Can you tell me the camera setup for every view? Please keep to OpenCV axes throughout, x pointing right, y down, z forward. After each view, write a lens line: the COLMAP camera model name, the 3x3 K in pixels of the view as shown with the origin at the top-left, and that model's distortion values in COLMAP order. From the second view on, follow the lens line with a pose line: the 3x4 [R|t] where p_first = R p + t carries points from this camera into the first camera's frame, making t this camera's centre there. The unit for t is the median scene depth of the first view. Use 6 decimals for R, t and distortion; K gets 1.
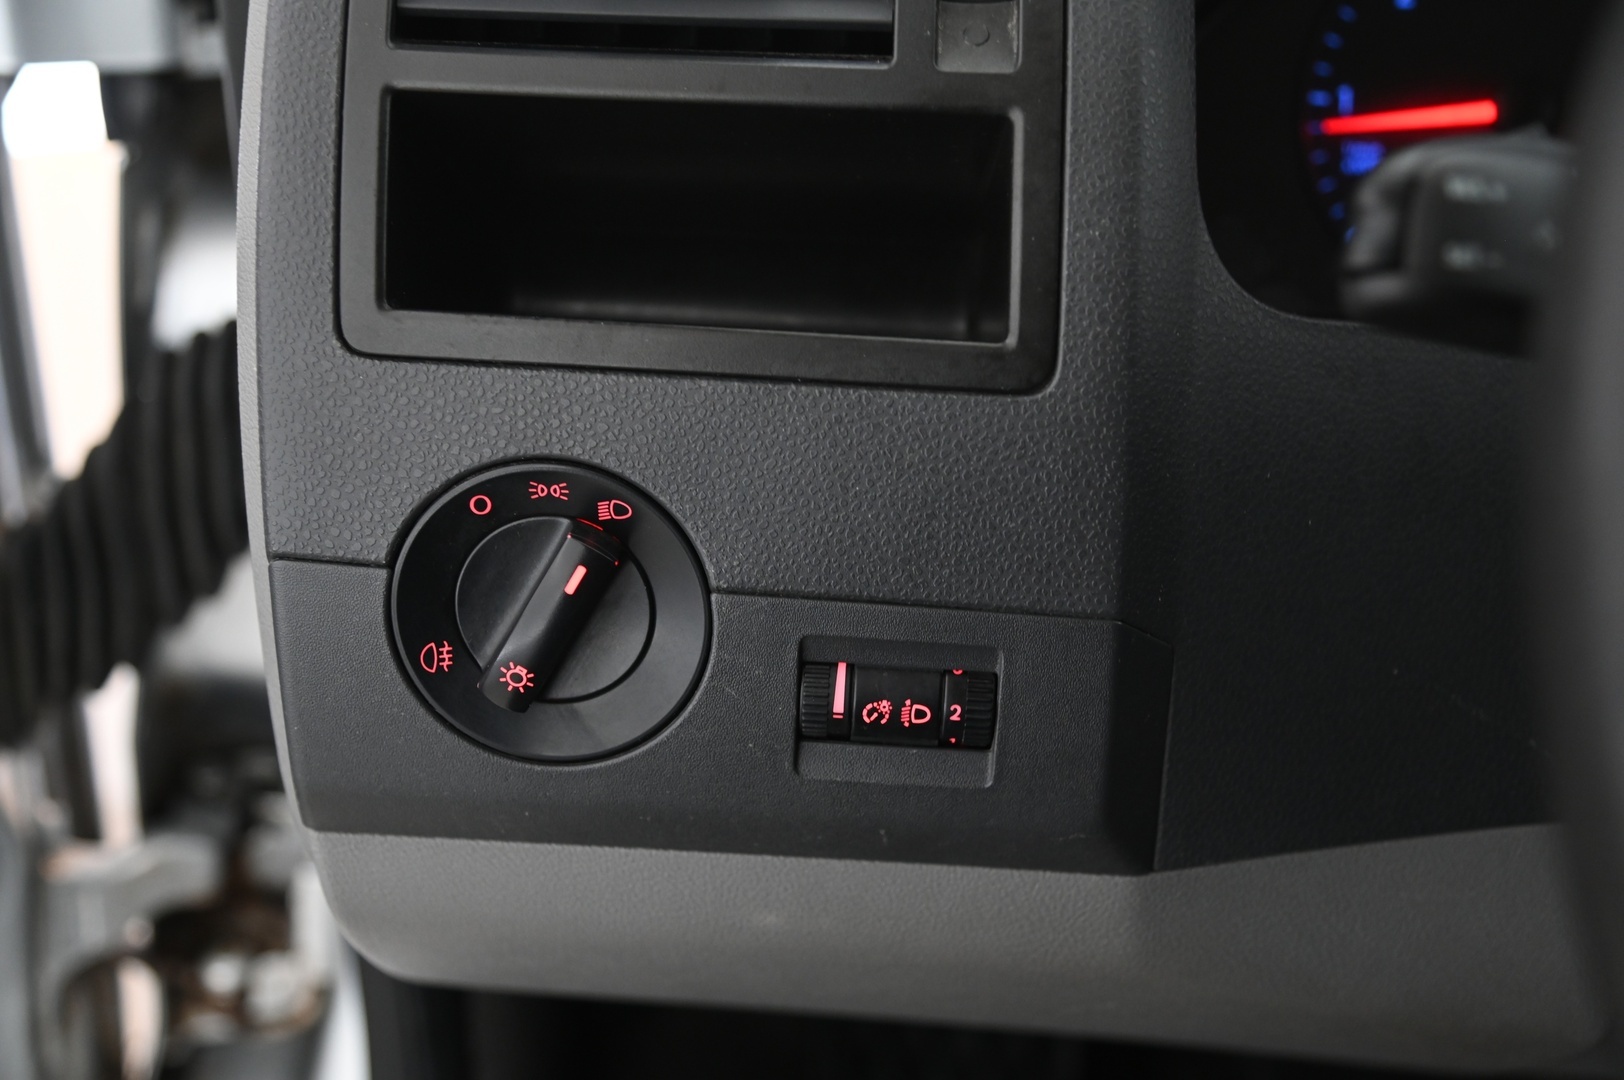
lens RADIAL K [[1584.8, 0, 812.0], [0, 1584.8, 540.0], [0, 0, 1]] dist [0.014897, 0.009264]
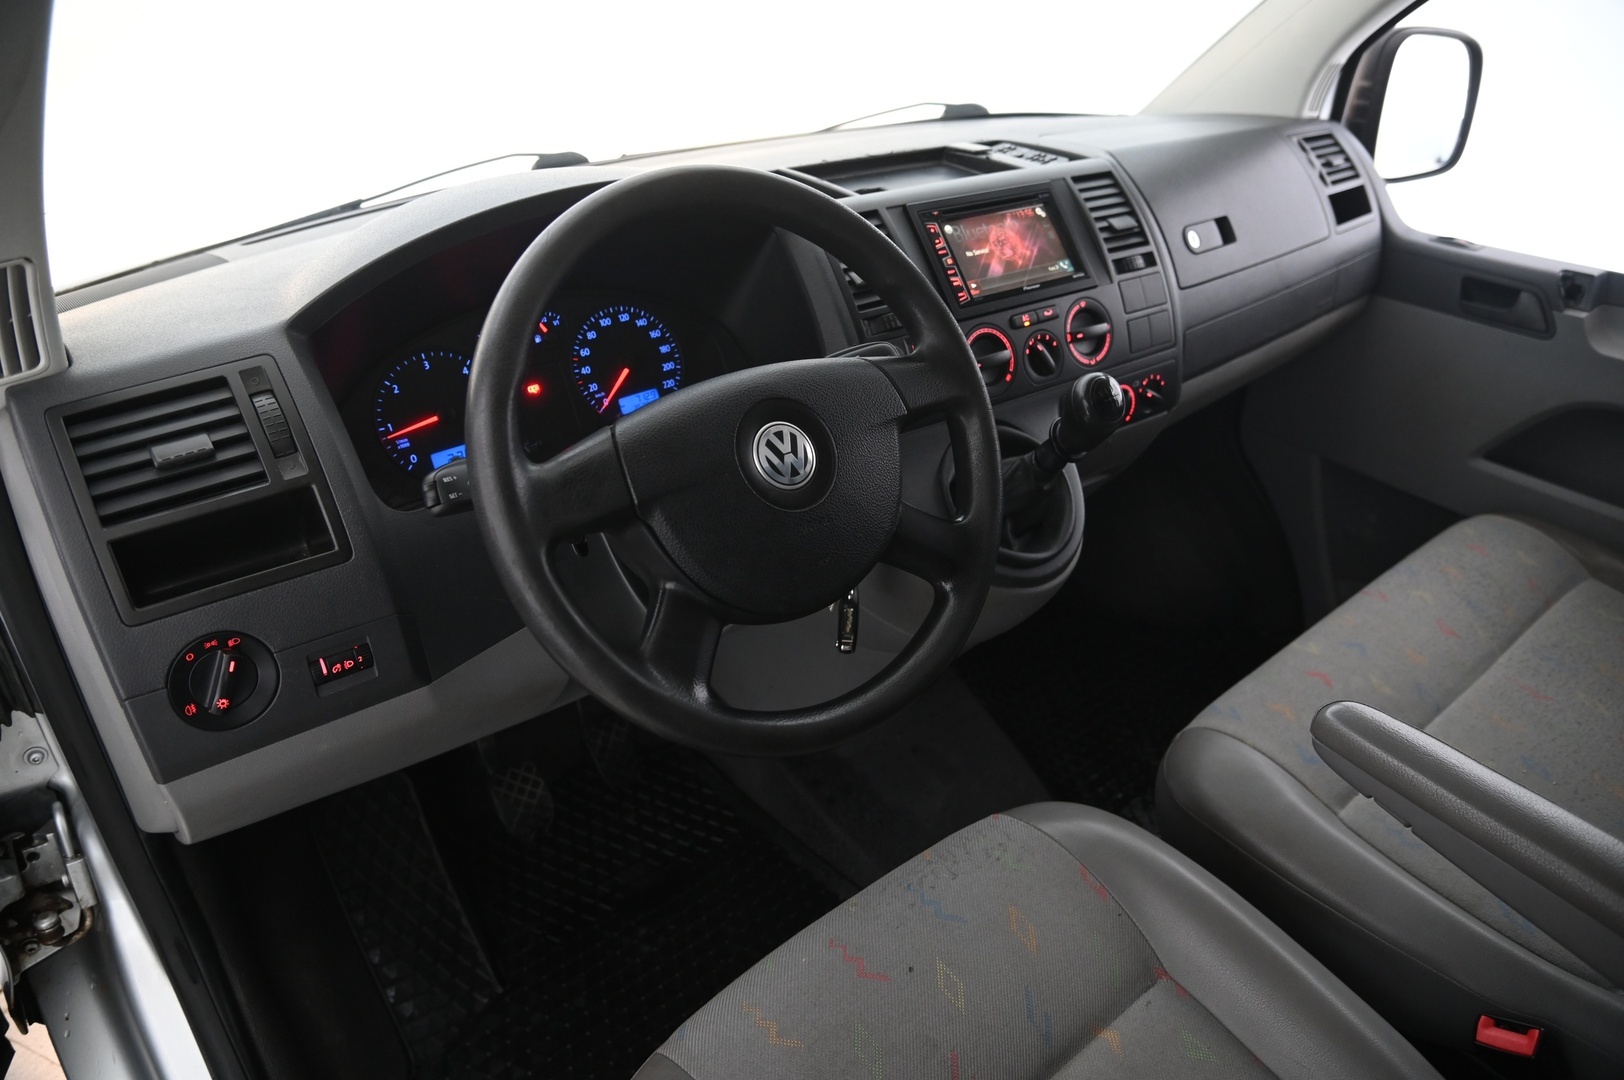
lens RADIAL K [[1189.3, 0, 812.0], [0, 1189.3, 540.0], [0, 0, 1]] dist [-0.003761, 0.000245]
pose [[0.736719, -0.335677, 0.586998, -0.598738], [0.326316, 0.936803, 0.126167, -0.132039], [-0.592253, 0.098597, 0.799697, -1.596498]]
